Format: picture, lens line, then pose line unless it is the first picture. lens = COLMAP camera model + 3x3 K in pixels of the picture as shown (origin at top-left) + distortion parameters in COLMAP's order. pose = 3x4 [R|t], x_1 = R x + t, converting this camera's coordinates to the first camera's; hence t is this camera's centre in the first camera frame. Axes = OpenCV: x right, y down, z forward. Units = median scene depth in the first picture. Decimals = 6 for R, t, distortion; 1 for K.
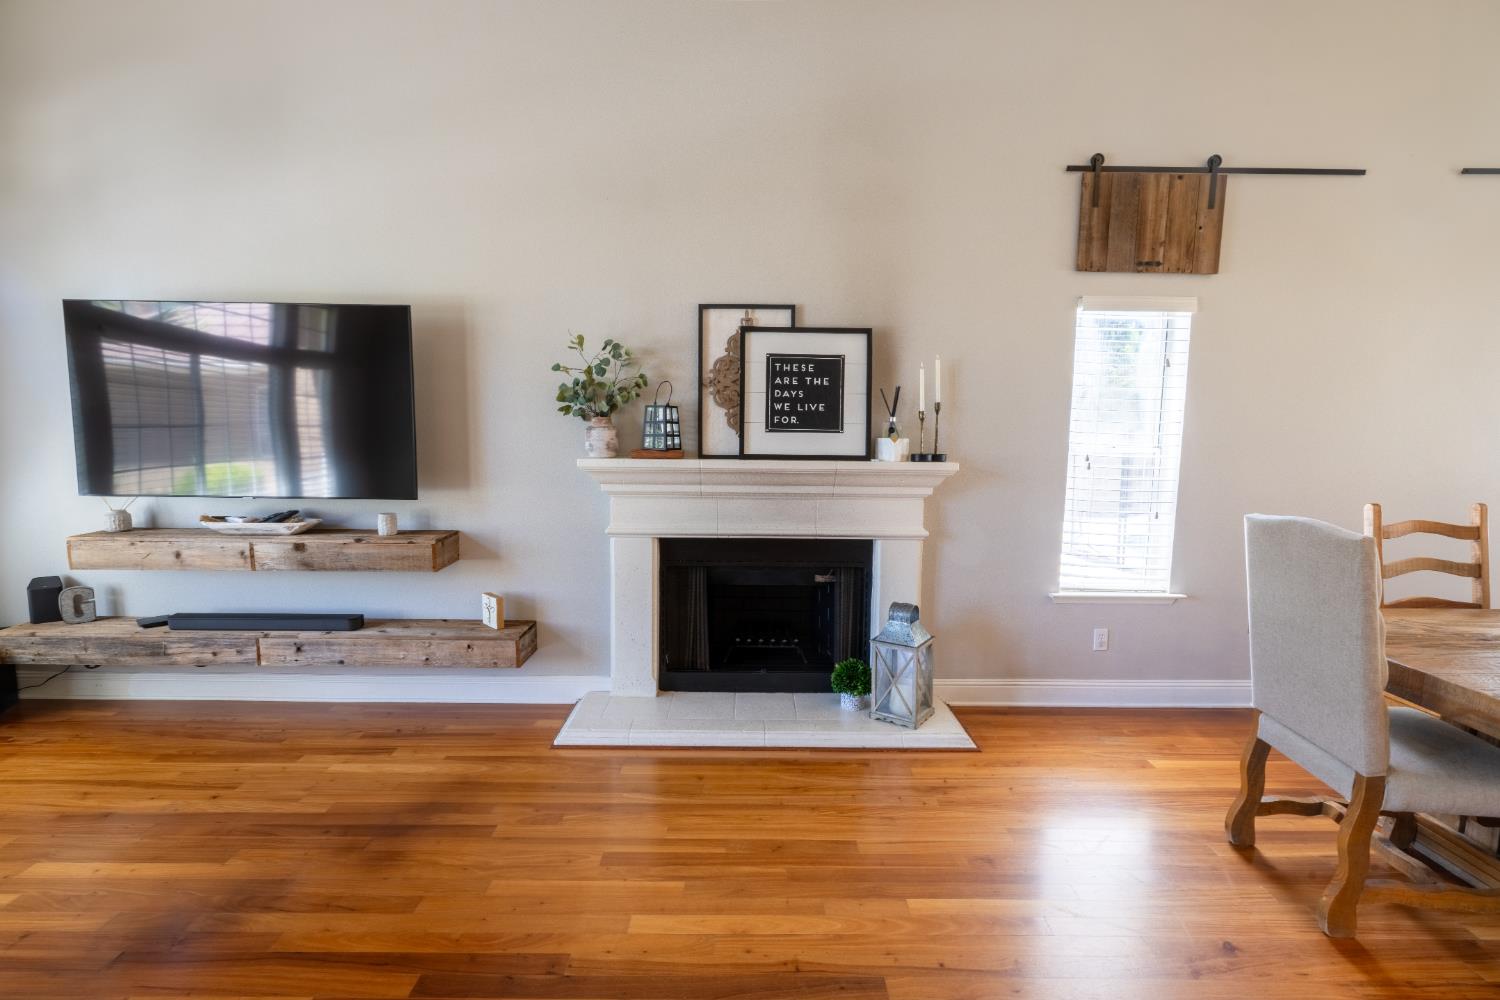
lens RADIAL K [[708.7, 0, 751.1], [0, 708.7, 497.0], [0, 0, 1]] dist [0.002388, 0.000049]
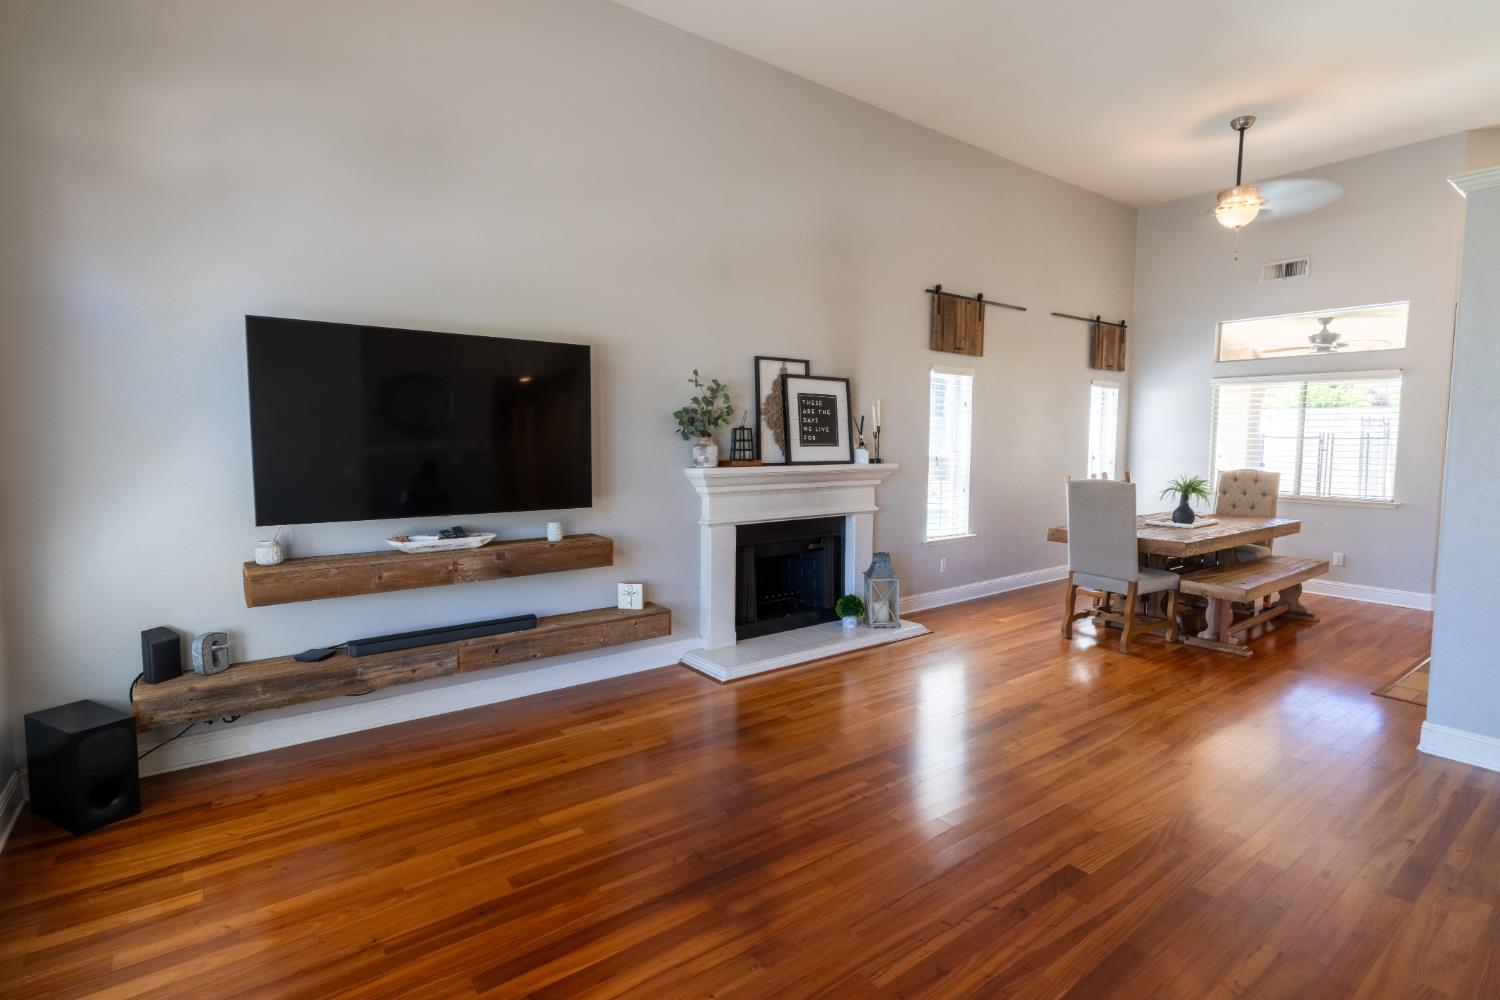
lens RADIAL K [[719.5, 0, 750.3], [0, 719.5, 496.7], [0, 0, 1]] dist [0.002366, 0.000478]
pose [[0.803939, -0.056285, 0.592043, -0.944470], [0.069851, 0.997557, -0.000014, 0.004672], [-0.590596, 0.041366, 0.805907, -0.129509]]
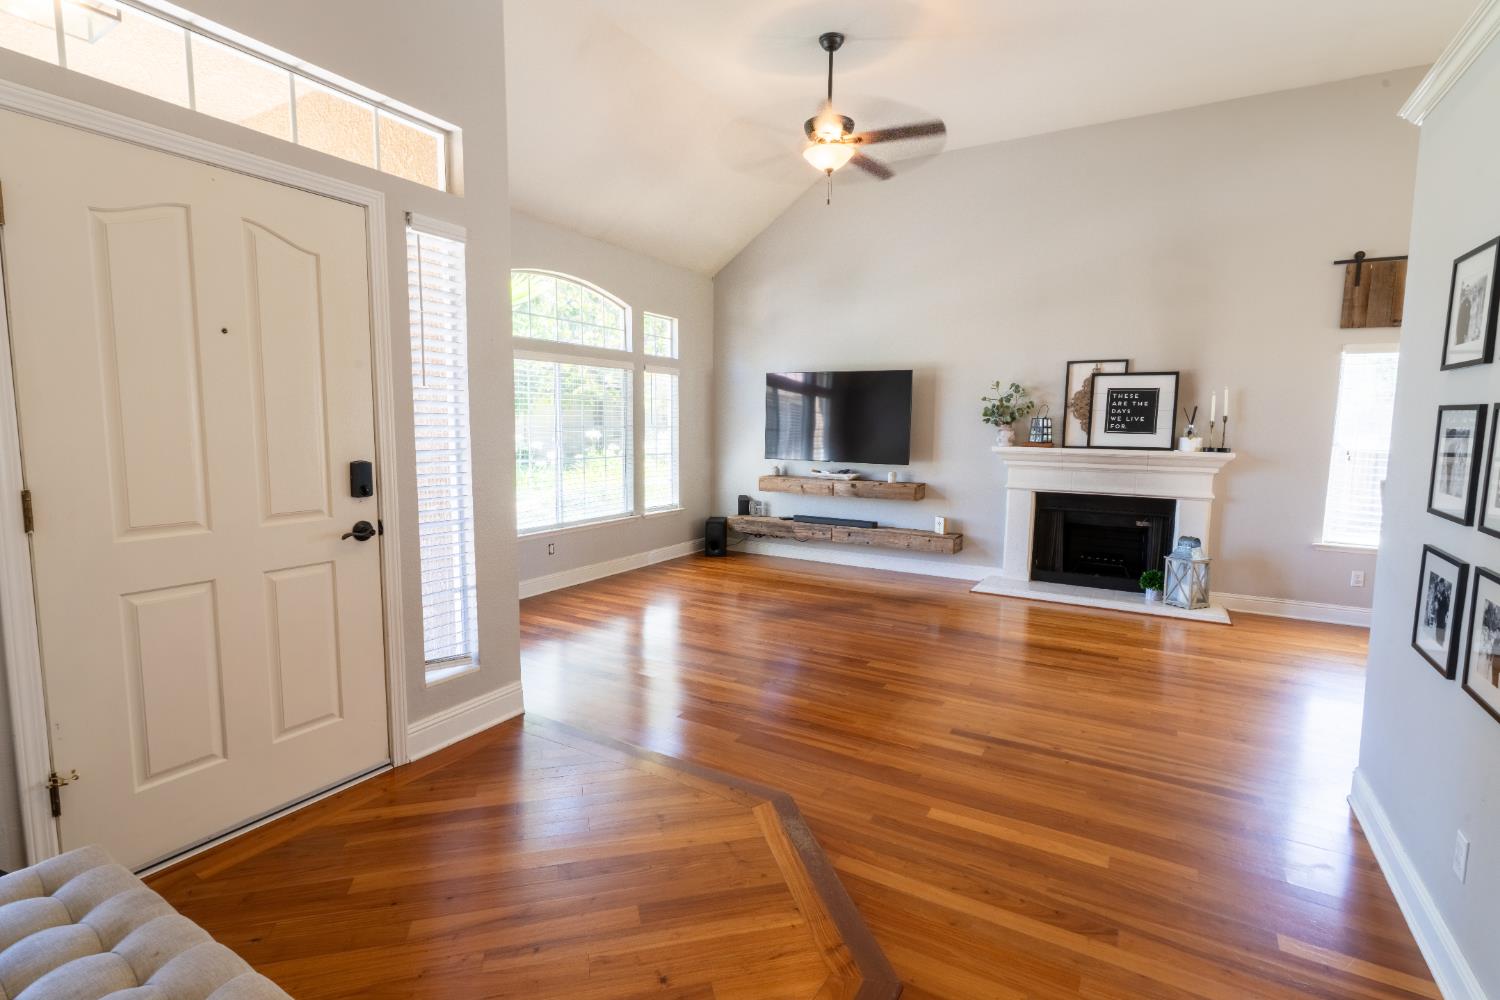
lens RADIAL K [[708.7, 0, 751.1], [0, 708.7, 497.0], [0, 0, 1]] dist [0.002388, 0.000049]
pose [[0.859249, 0.053964, -0.508704, 0.168633], [-0.059279, 0.998225, 0.005765, 0.105876], [0.508112, 0.025202, 0.860922, -0.933709]]
